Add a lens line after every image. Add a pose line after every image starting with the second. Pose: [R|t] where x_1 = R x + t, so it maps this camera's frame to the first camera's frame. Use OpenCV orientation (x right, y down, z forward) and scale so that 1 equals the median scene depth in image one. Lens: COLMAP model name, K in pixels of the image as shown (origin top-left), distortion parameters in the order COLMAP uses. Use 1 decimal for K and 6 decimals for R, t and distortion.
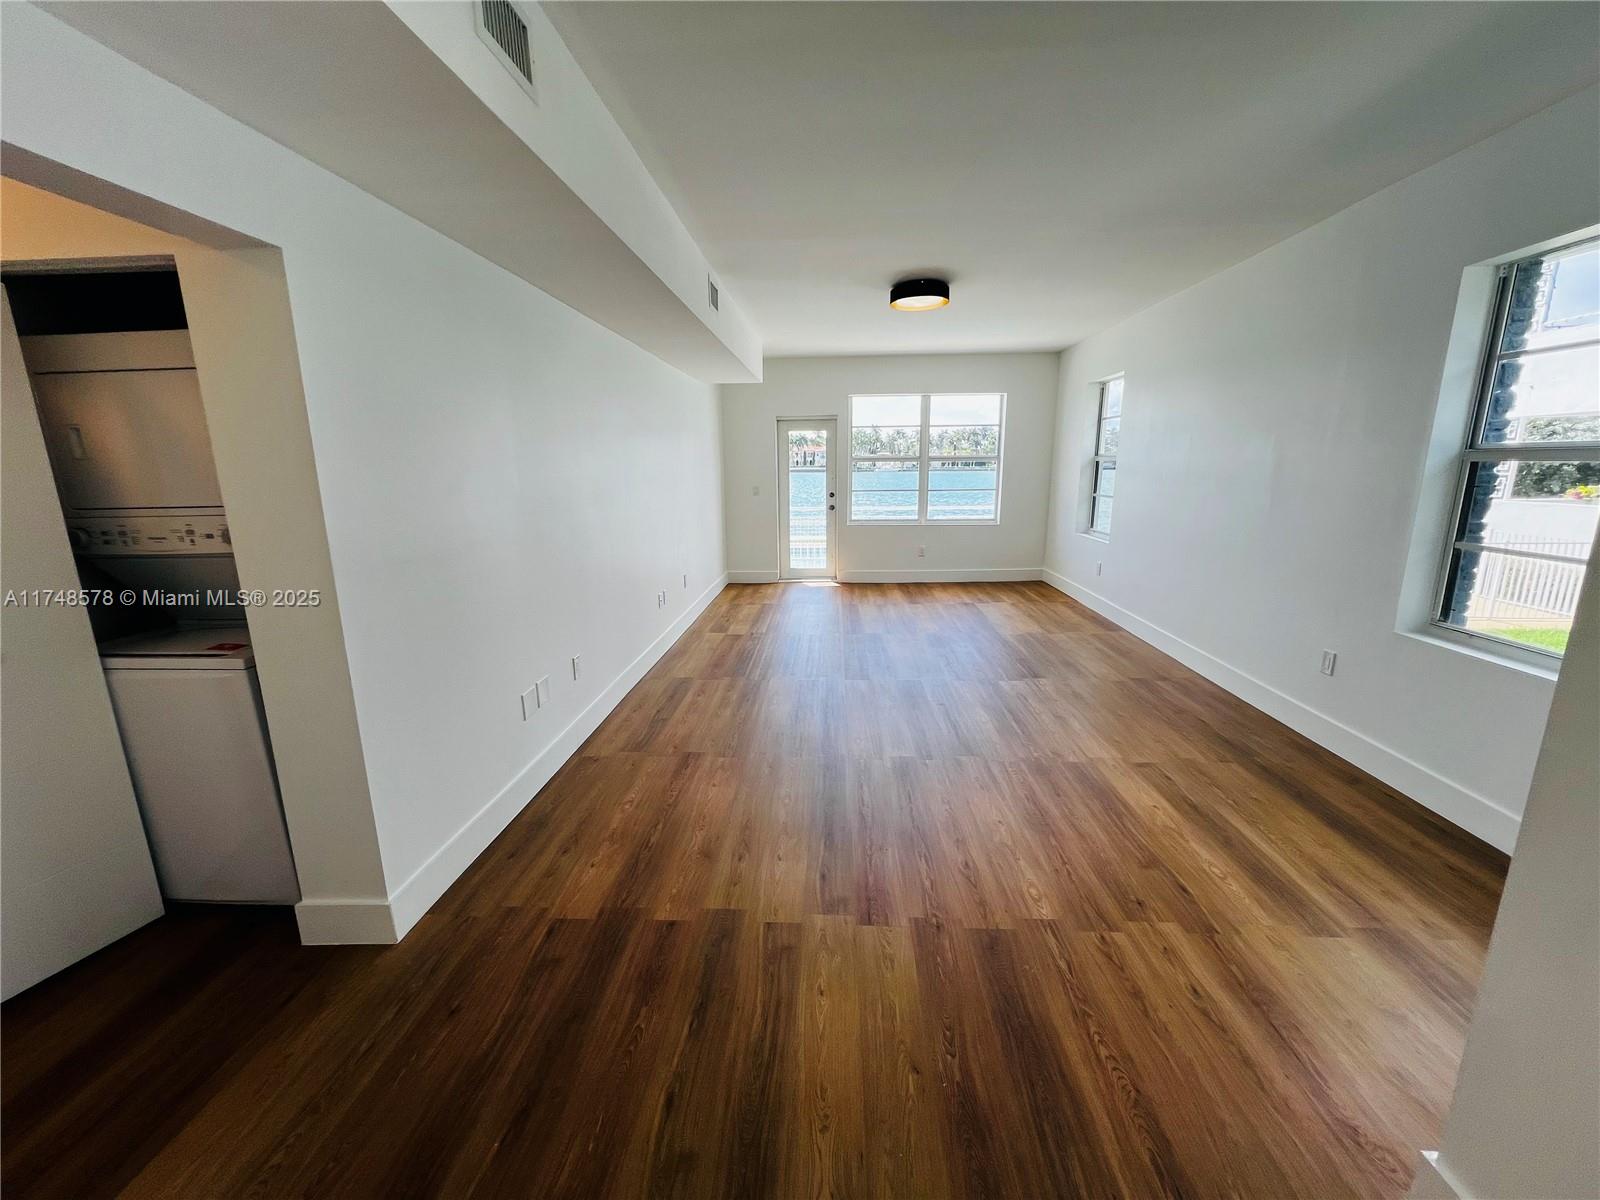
lens RADIAL K [[639.1, 0, 800.0], [0, 639.1, 600.0], [0, 0, 1]] dist [-0.001877, 0.000212]
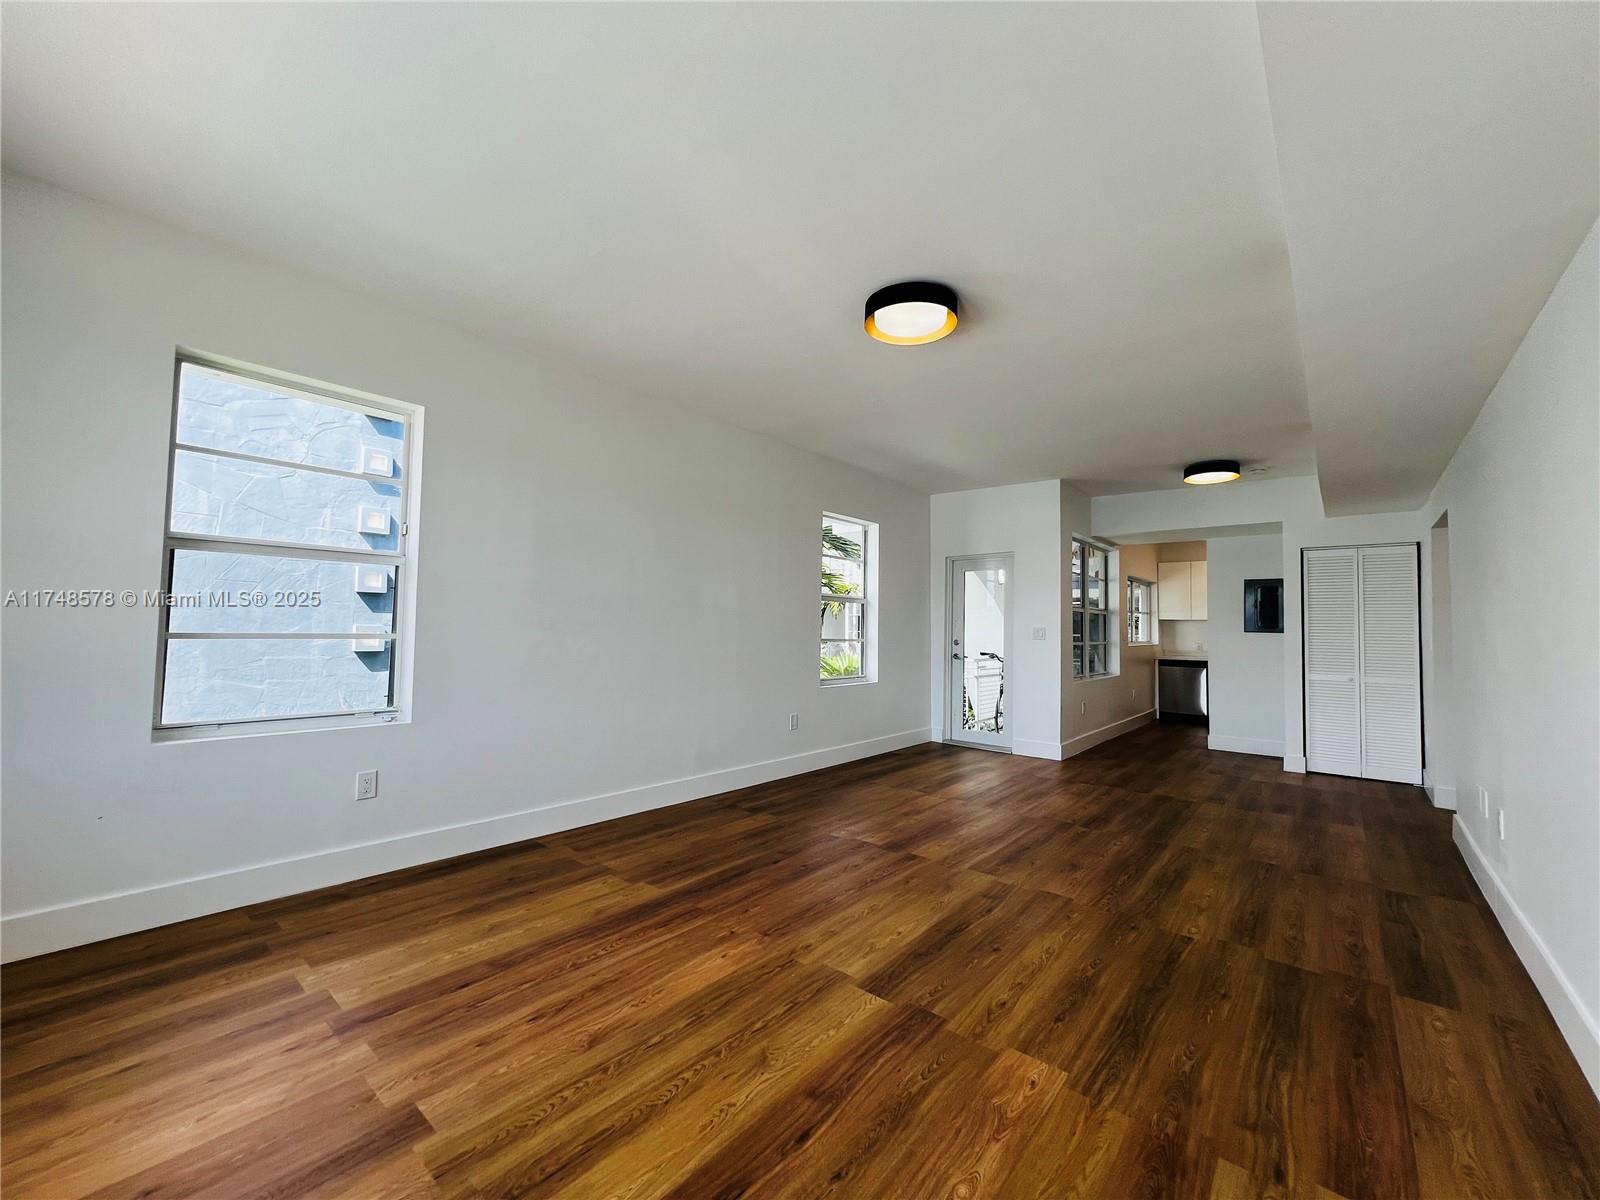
lens RADIAL K [[639.1, 0, 800.0], [0, 639.1, 600.0], [0, 0, 1]] dist [-0.001877, 0.000212]
pose [[-0.800180, 0.024741, 0.599250, -0.133990], [0.116528, 0.986522, 0.114870, -0.365167], [-0.588331, 0.161746, -0.792278, 2.114423]]
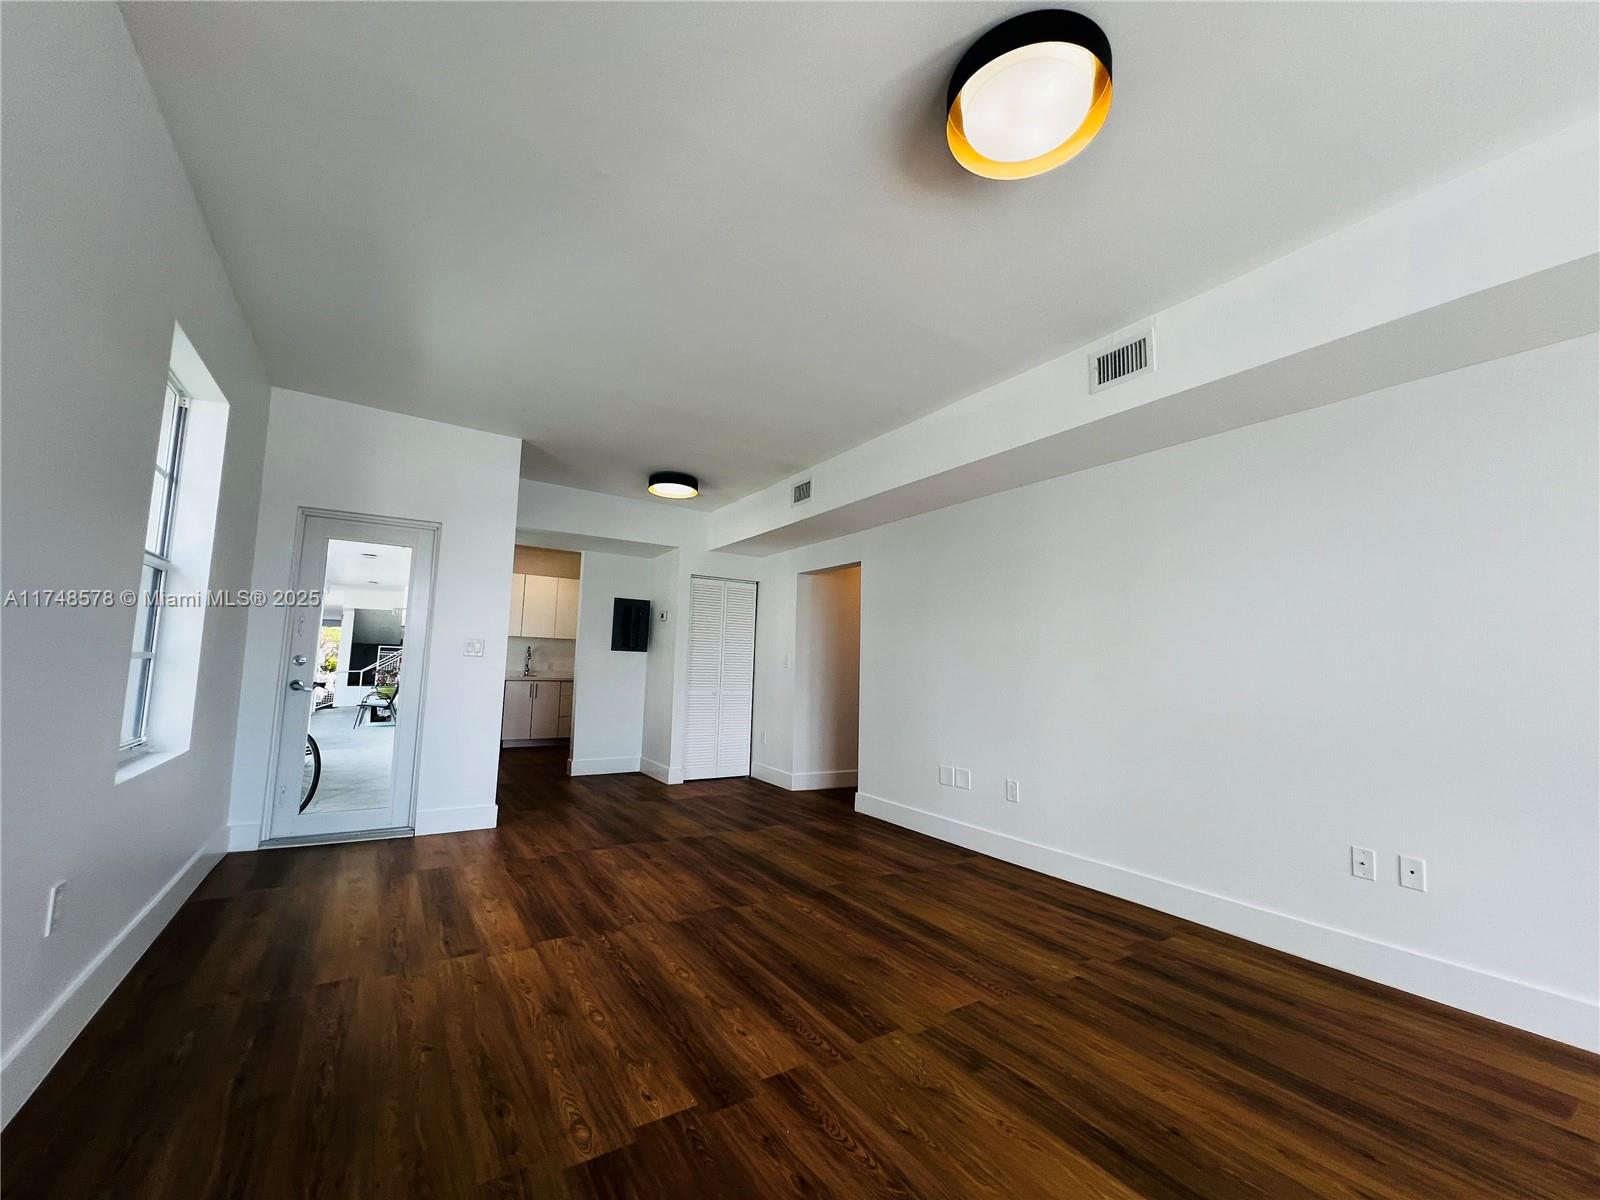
lens RADIAL K [[639.1, 0, 800.0], [0, 639.1, 600.0], [0, 0, 1]] dist [-0.001877, 0.000212]
pose [[-0.804976, -0.075393, -0.588498, 0.644050], [-0.142437, 0.987442, 0.068331, -0.252344], [0.575957, 0.138829, -0.805606, 1.654448]]
